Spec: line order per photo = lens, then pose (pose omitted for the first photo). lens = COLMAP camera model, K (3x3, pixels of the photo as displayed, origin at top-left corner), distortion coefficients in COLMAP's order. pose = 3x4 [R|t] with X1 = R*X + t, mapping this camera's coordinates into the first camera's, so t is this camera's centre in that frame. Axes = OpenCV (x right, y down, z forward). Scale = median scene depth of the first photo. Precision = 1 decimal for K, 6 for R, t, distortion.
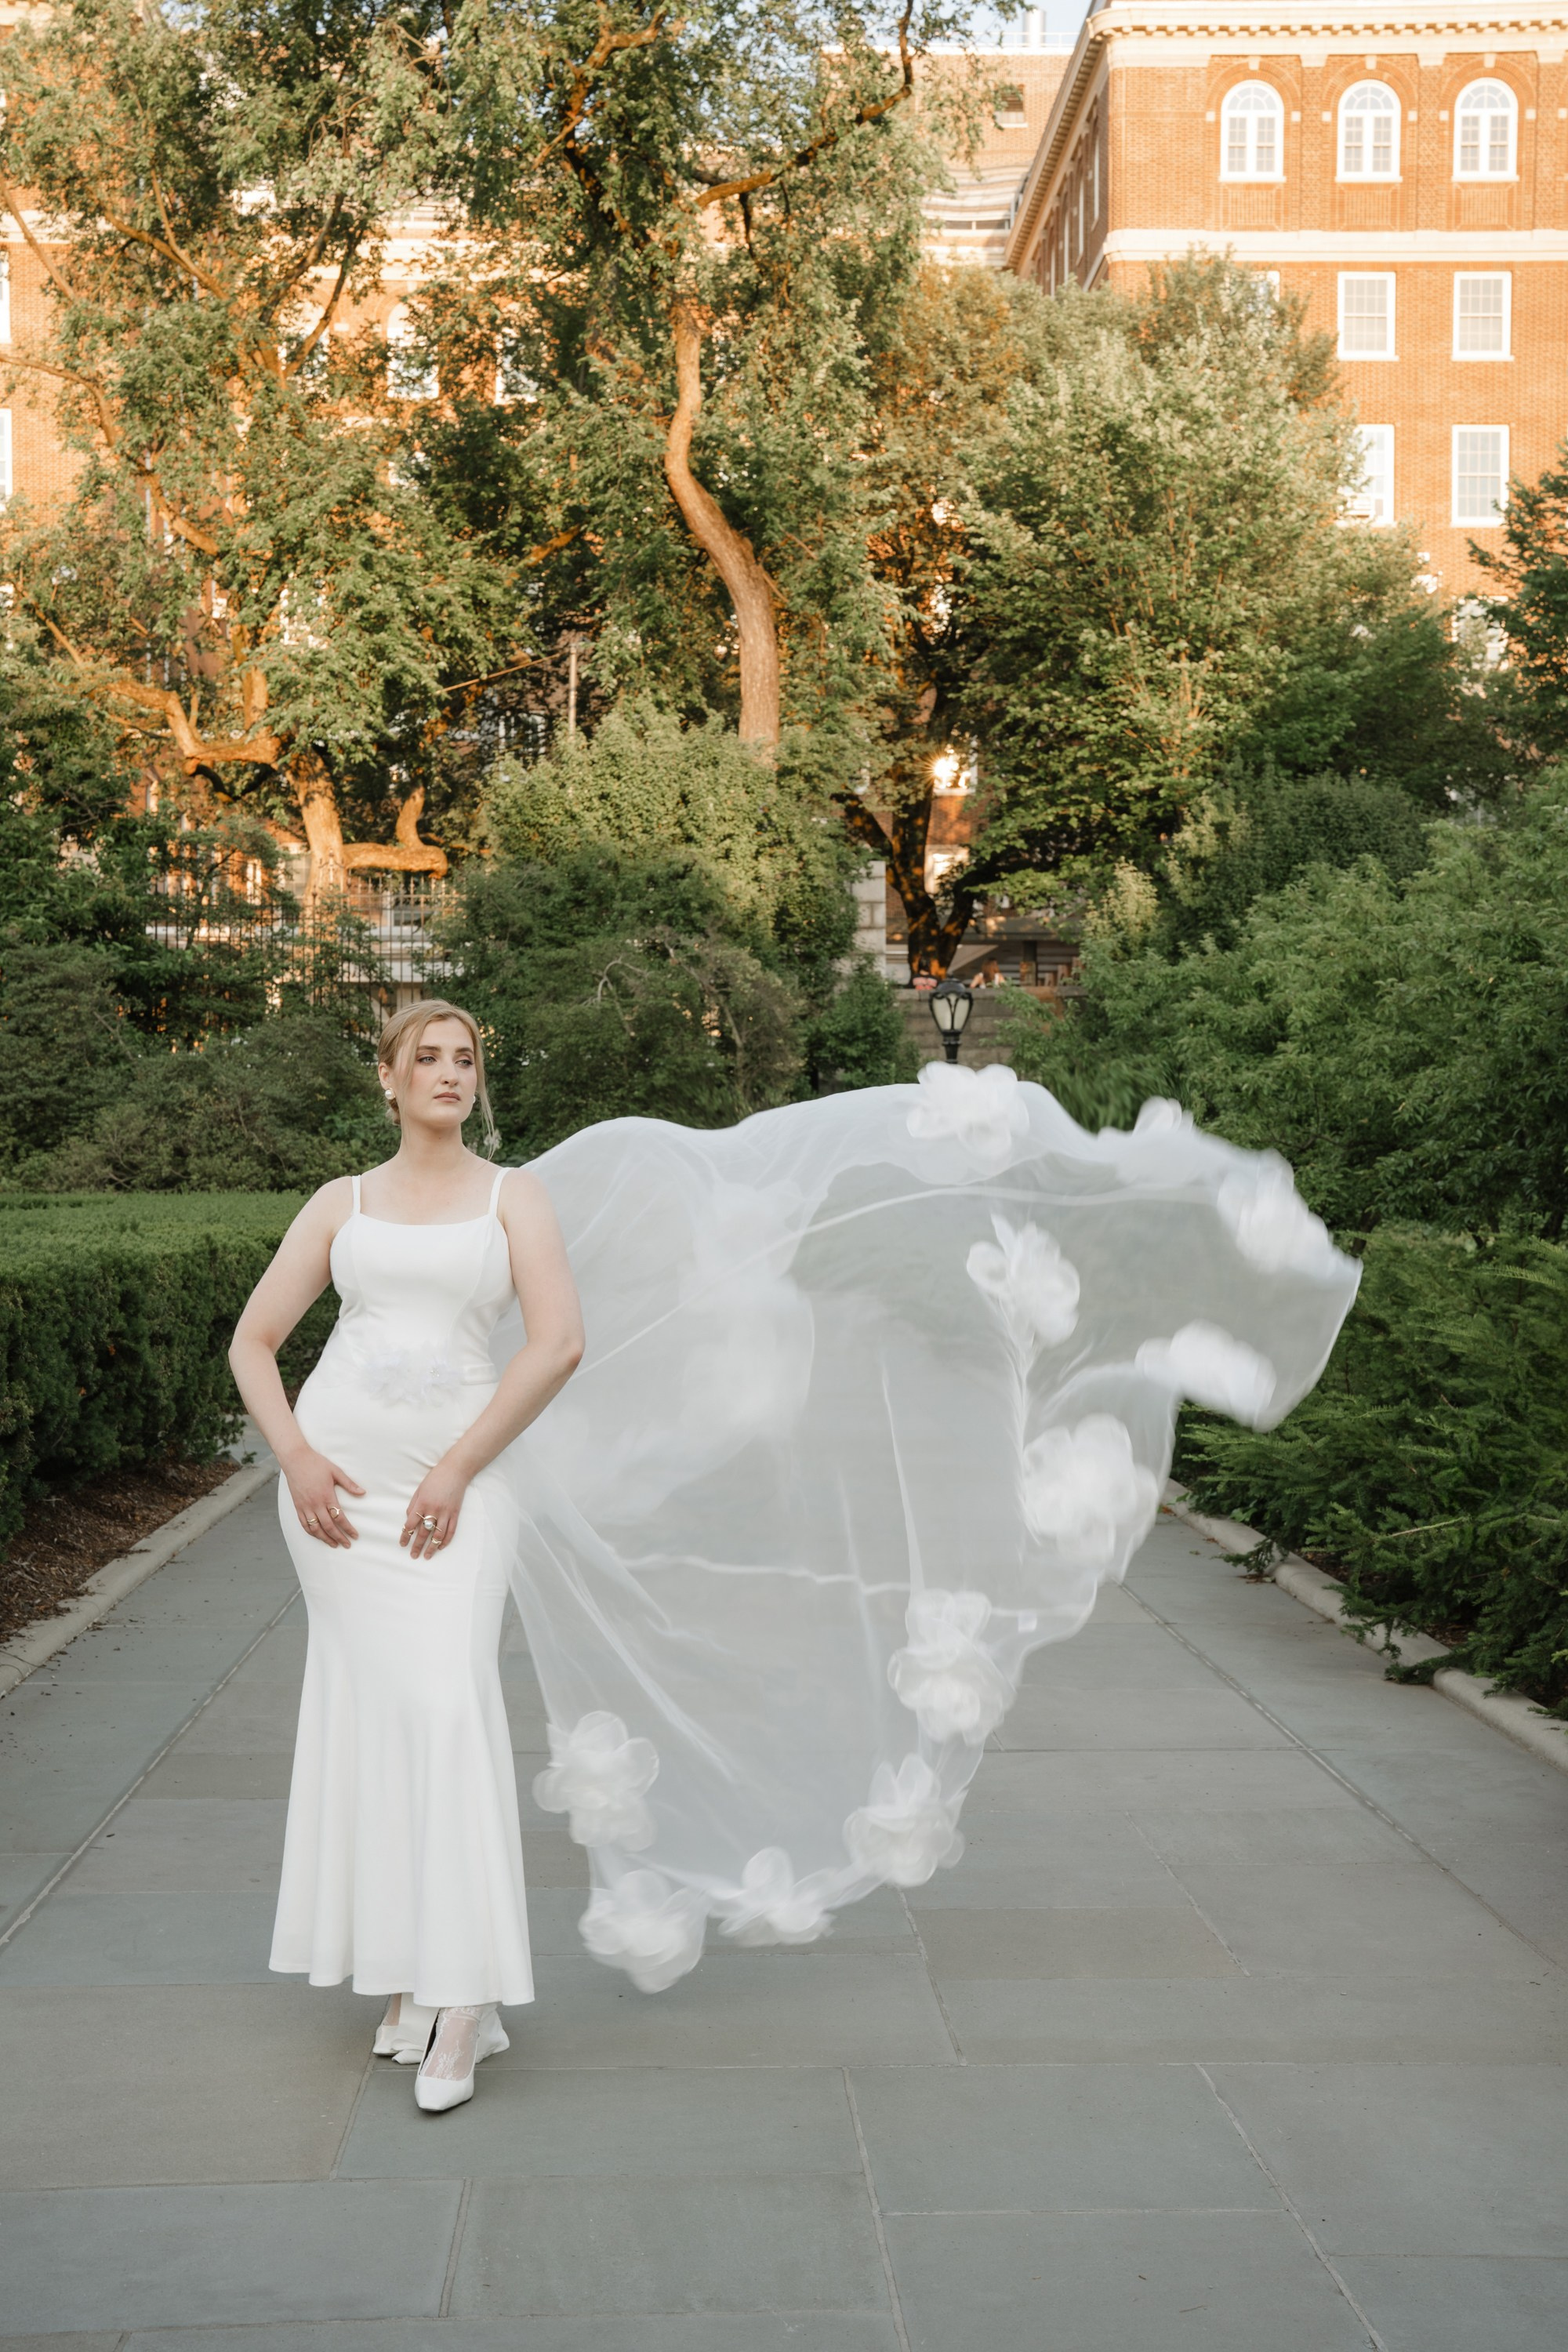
lens RADIAL K [[3364.5, 0, 784.0], [0, 3364.5, 1176.0], [0, 0, 1]] dist [-0.155963, 1.438127]
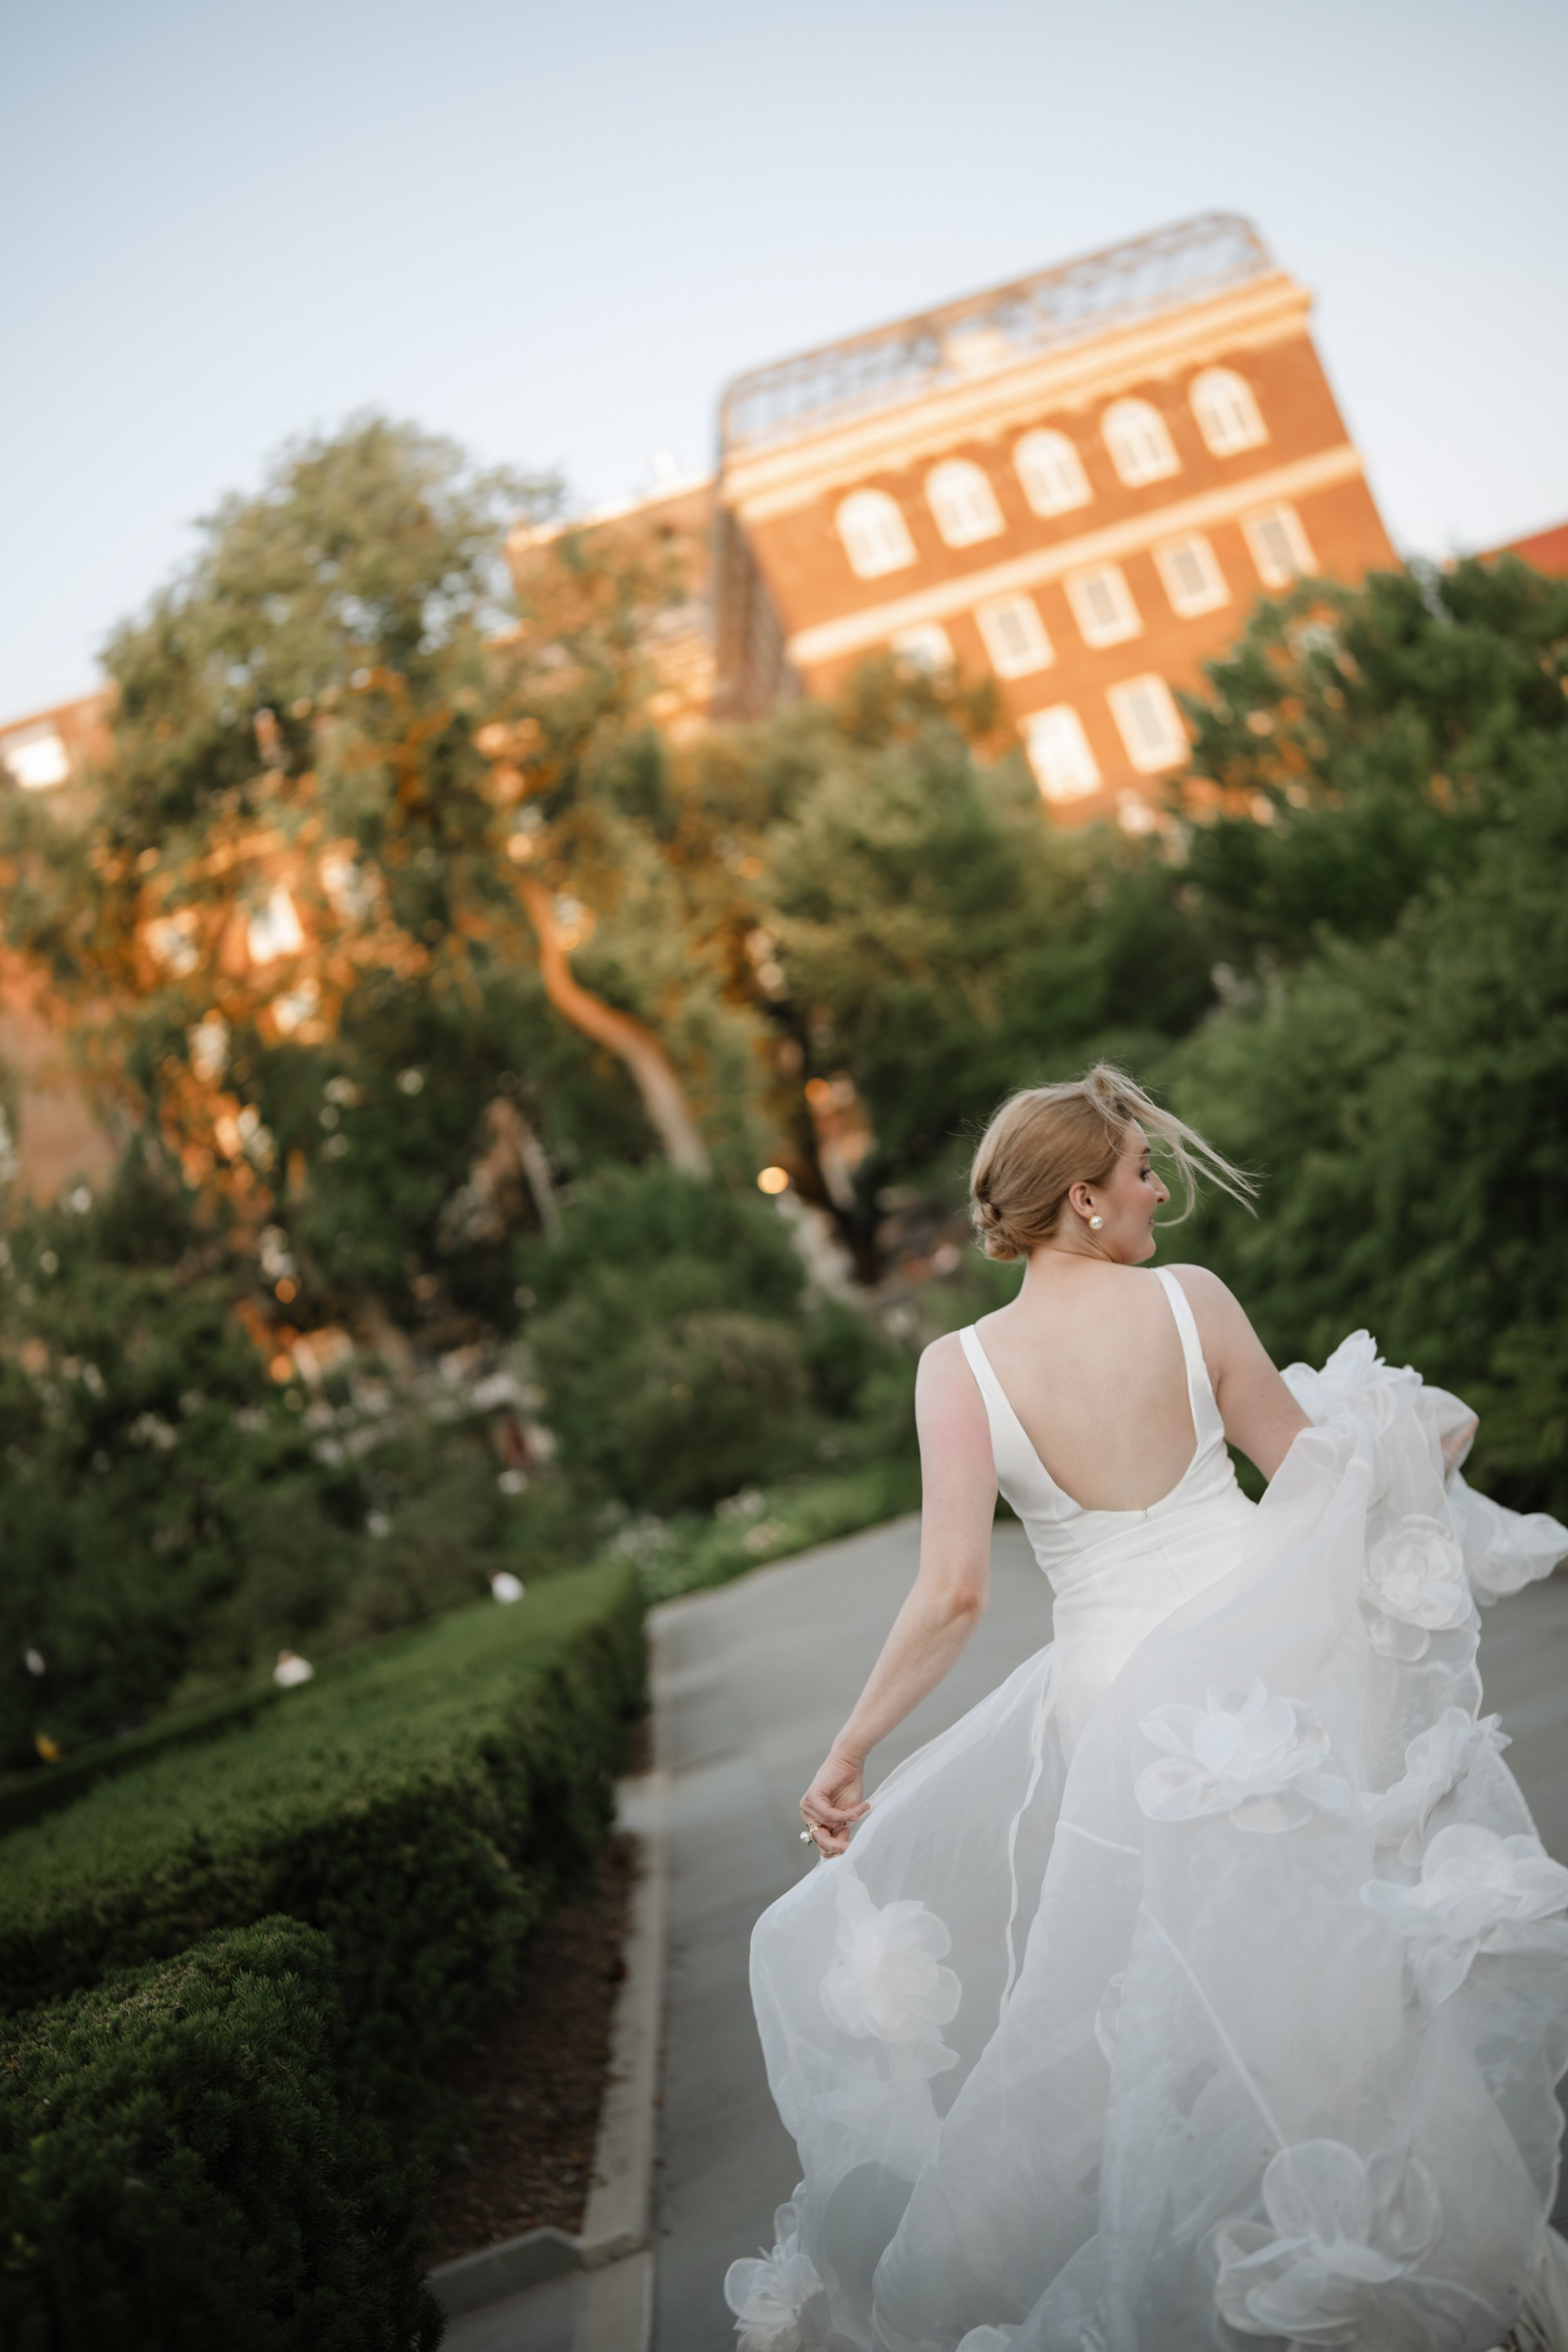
lens RADIAL K [[3364.5, 0, 784.0], [0, 3364.5, 1176.0], [0, 0, 1]] dist [-0.155963, 1.438127]
pose [[0.936358, -0.349943, 0.027836, -0.007483], [0.351020, 0.932332, -0.086850, 0.002665], [0.004440, 0.091093, 0.995832, -0.196105]]
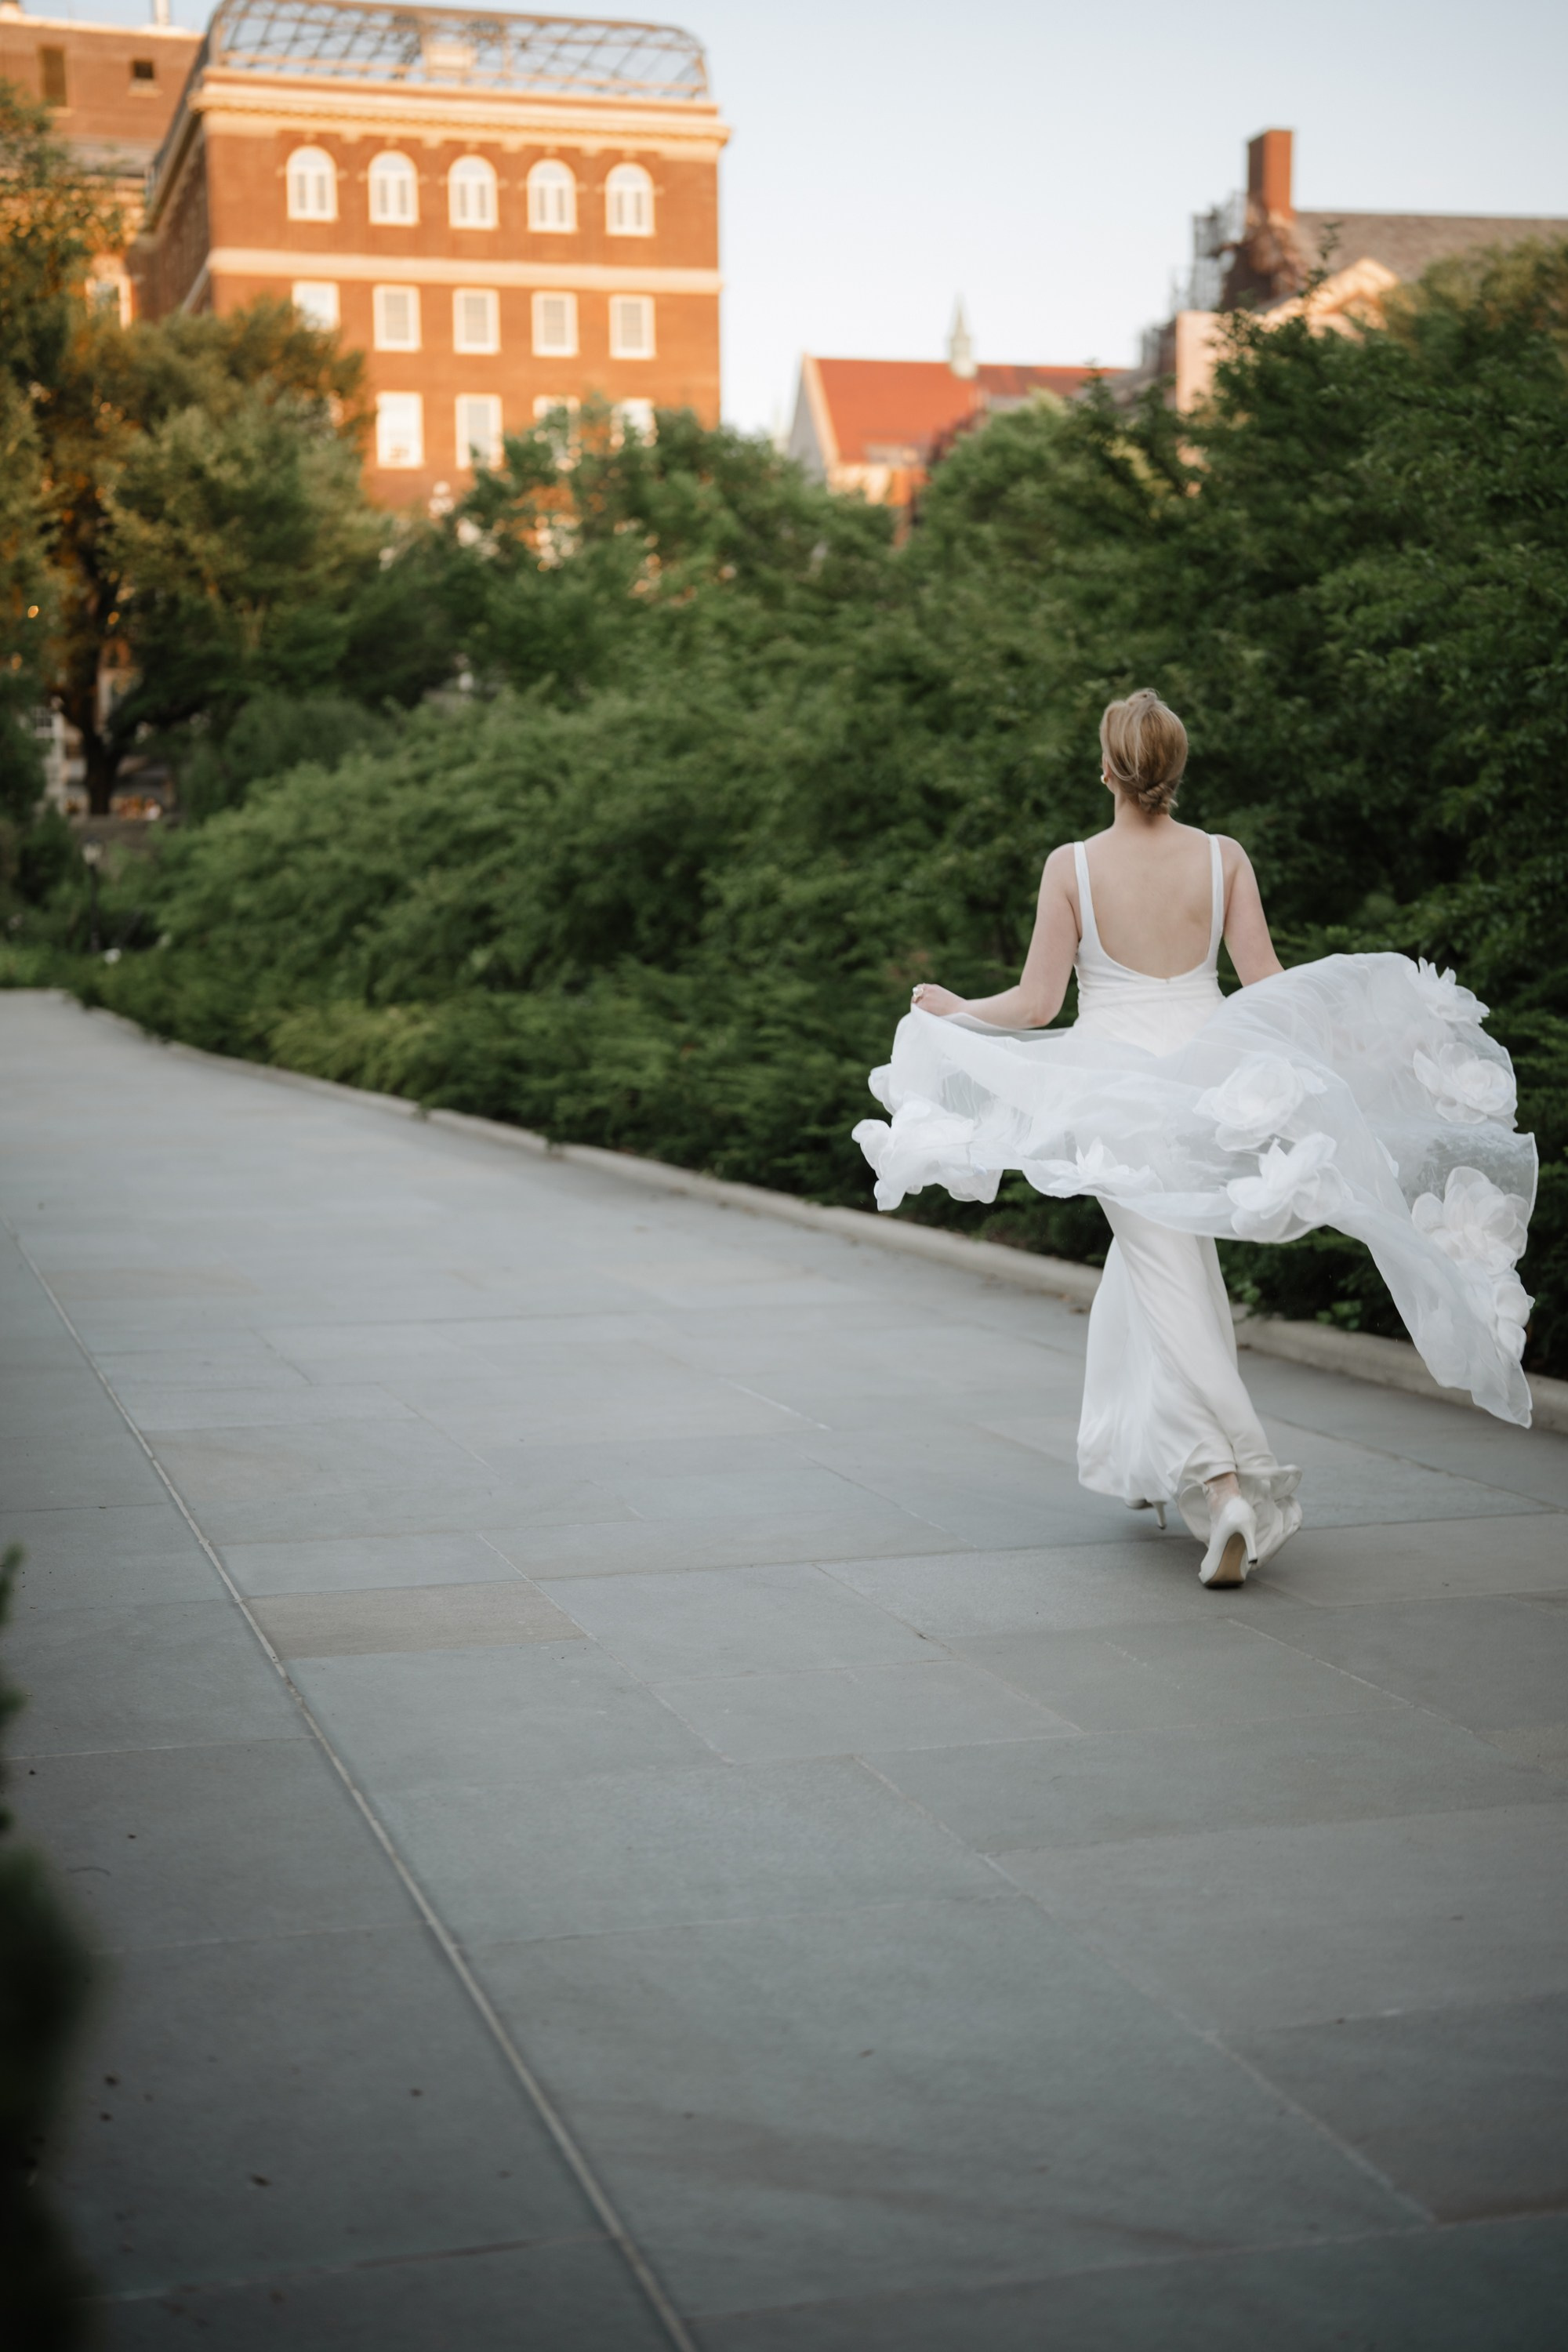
lens RADIAL K [[3364.5, 0, 784.0], [0, 3364.5, 1176.0], [0, 0, 1]] dist [-0.155963, 1.438127]
pose [[0.973851, -0.038791, 0.223853, -0.001787], [0.020693, 0.996365, 0.082636, -0.004414], [-0.226245, -0.075843, 0.971113, -0.473850]]
